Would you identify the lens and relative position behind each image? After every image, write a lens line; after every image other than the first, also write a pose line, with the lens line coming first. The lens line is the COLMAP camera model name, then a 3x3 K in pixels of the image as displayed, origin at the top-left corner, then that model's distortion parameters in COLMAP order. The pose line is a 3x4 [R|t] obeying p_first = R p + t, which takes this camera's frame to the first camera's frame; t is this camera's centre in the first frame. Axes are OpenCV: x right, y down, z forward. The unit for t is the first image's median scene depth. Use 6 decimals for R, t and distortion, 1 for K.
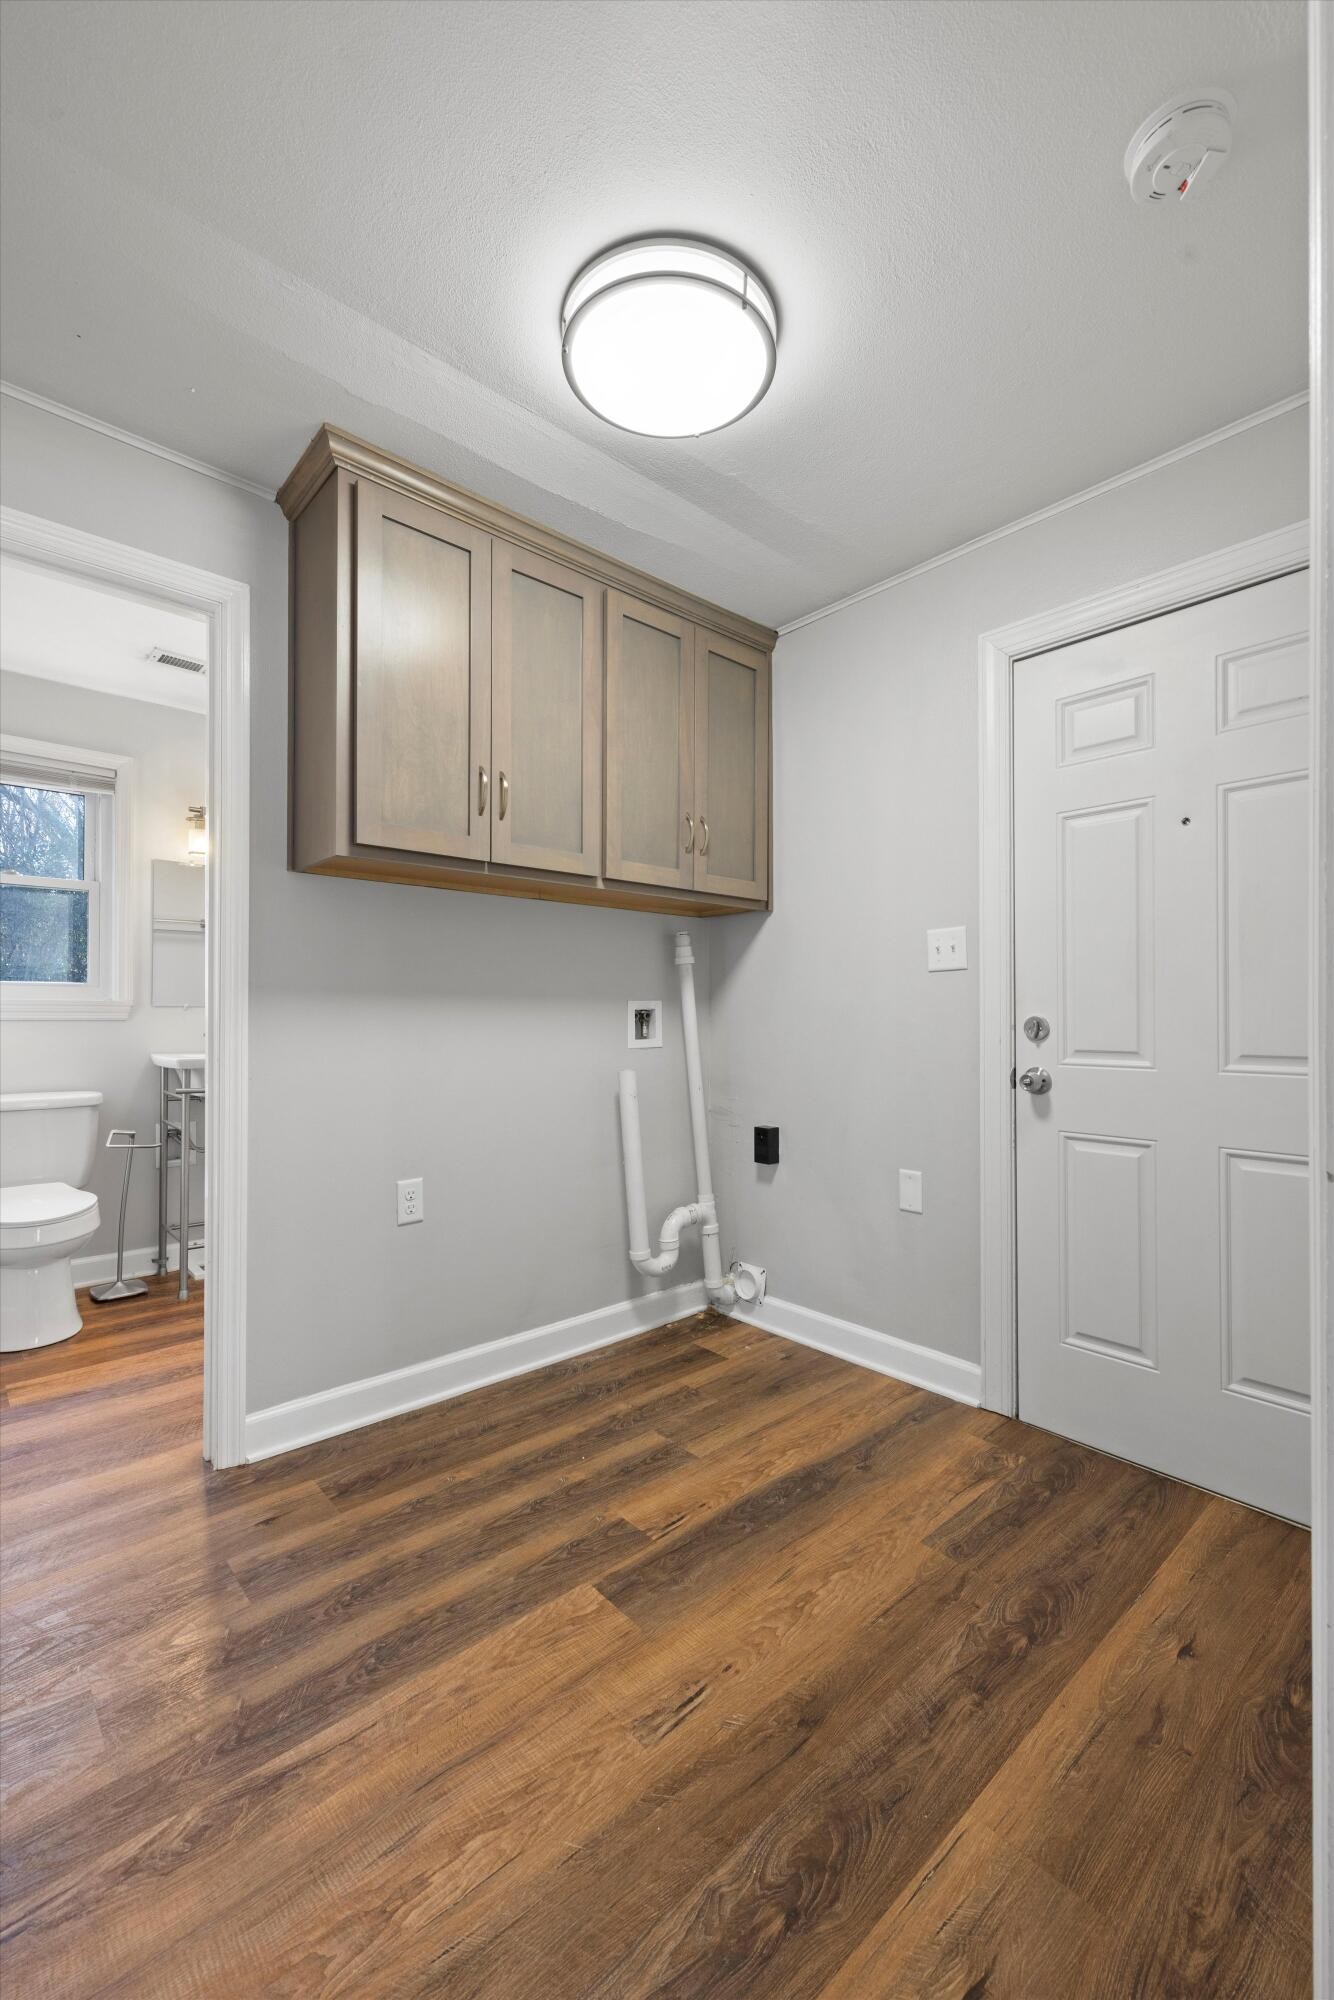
lens RADIAL K [[834.4, 0, 667.0], [0, 834.4, 1000.0], [0, 0, 1]] dist [0.001173, -0.000258]
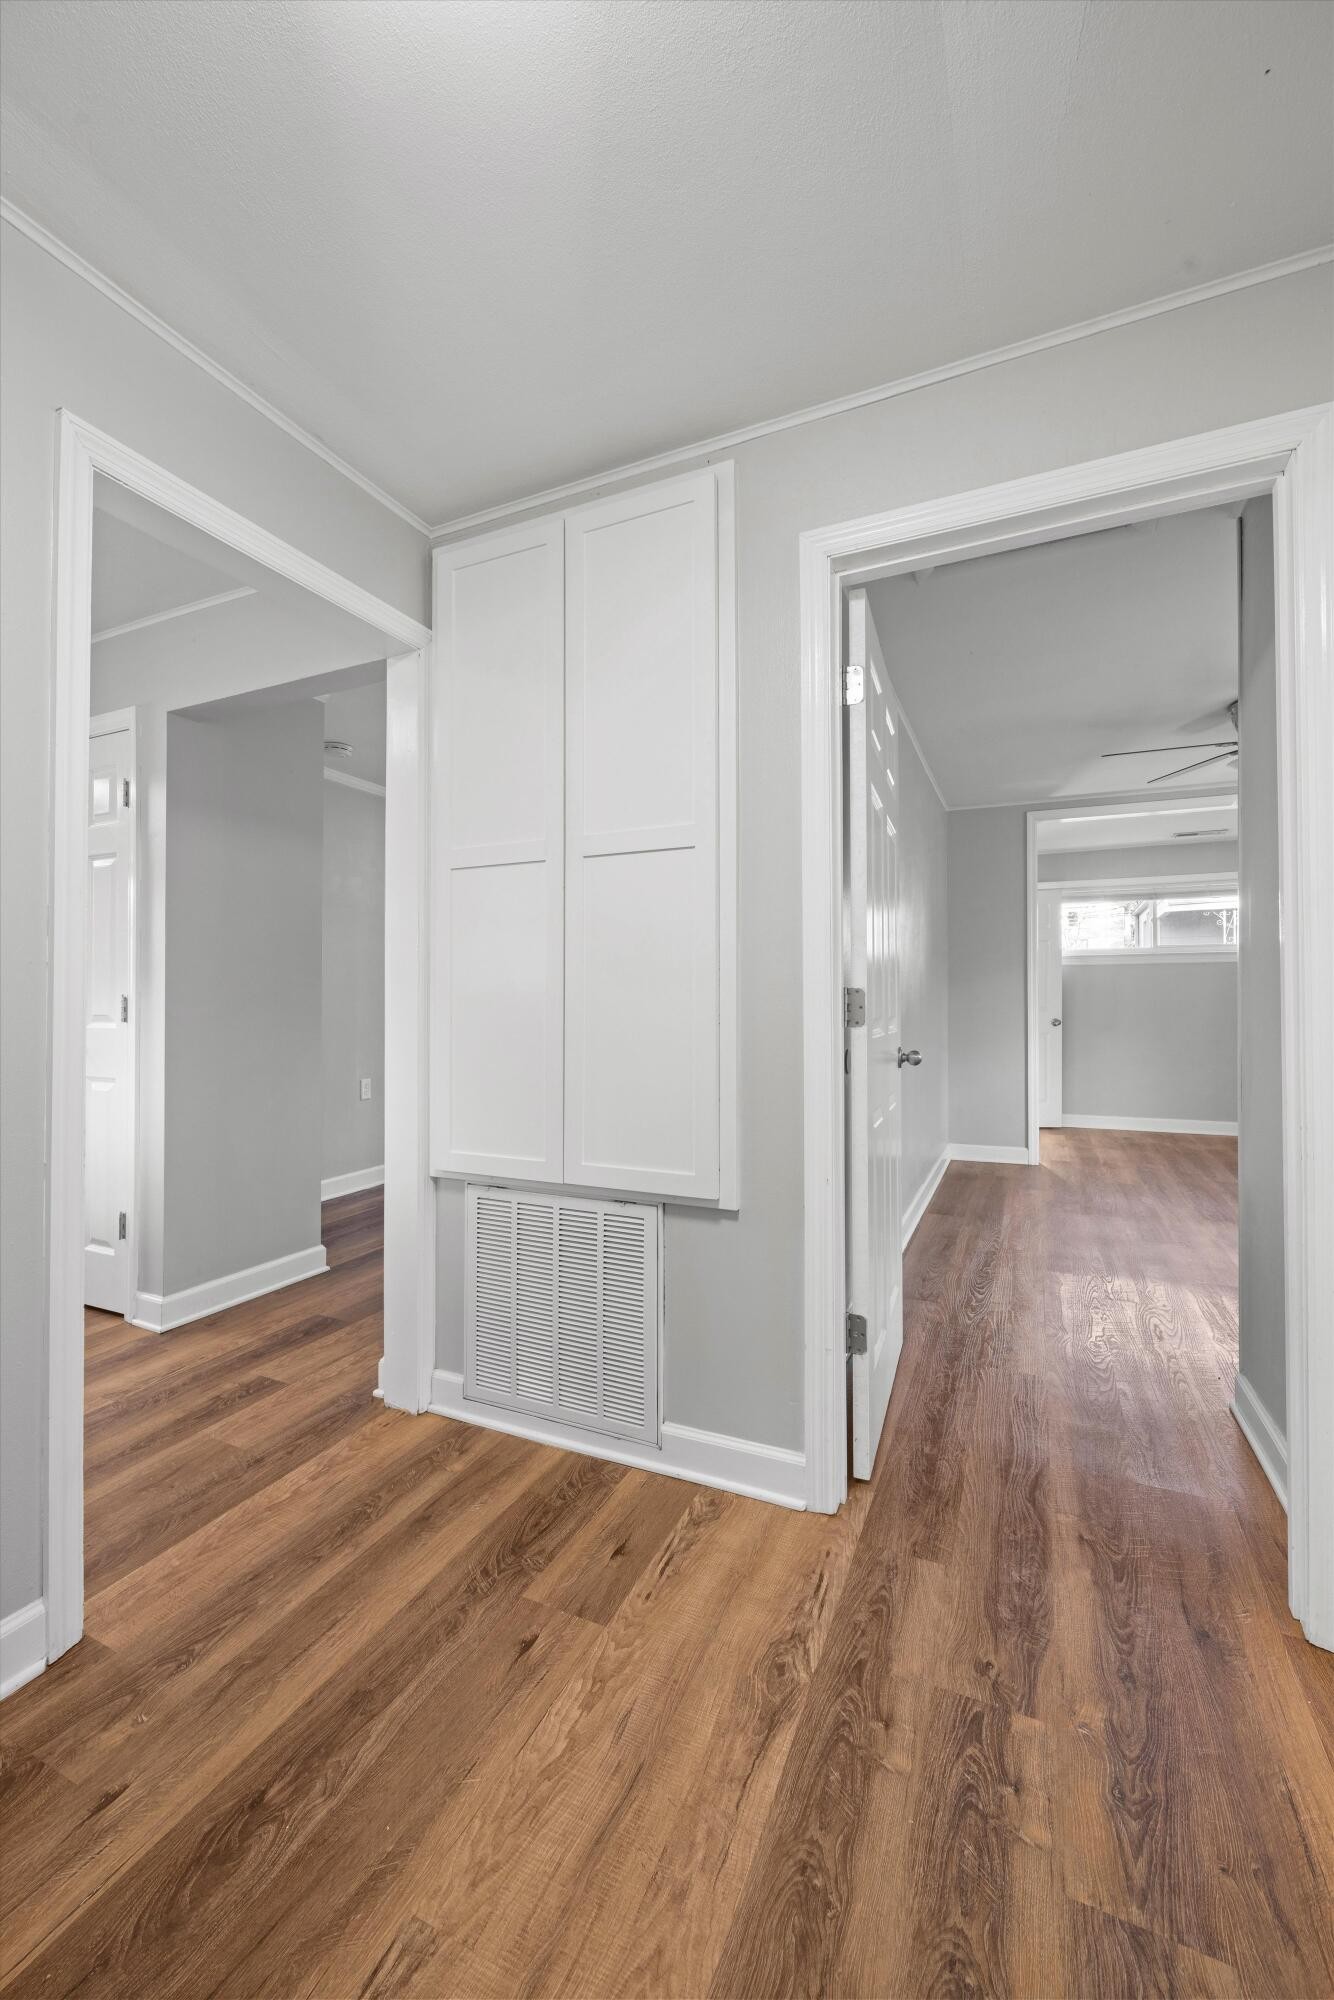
lens RADIAL K [[813.4, 0, 655.4], [0, 813.4, 990.4], [0, 0, 1]] dist [0.001009, -0.000276]
pose [[-0.925415, -0.003560, -0.378938, 0.061906], [0.007990, 0.999550, -0.028902, 0.033310], [0.378870, -0.029774, -0.924971, 1.922842]]
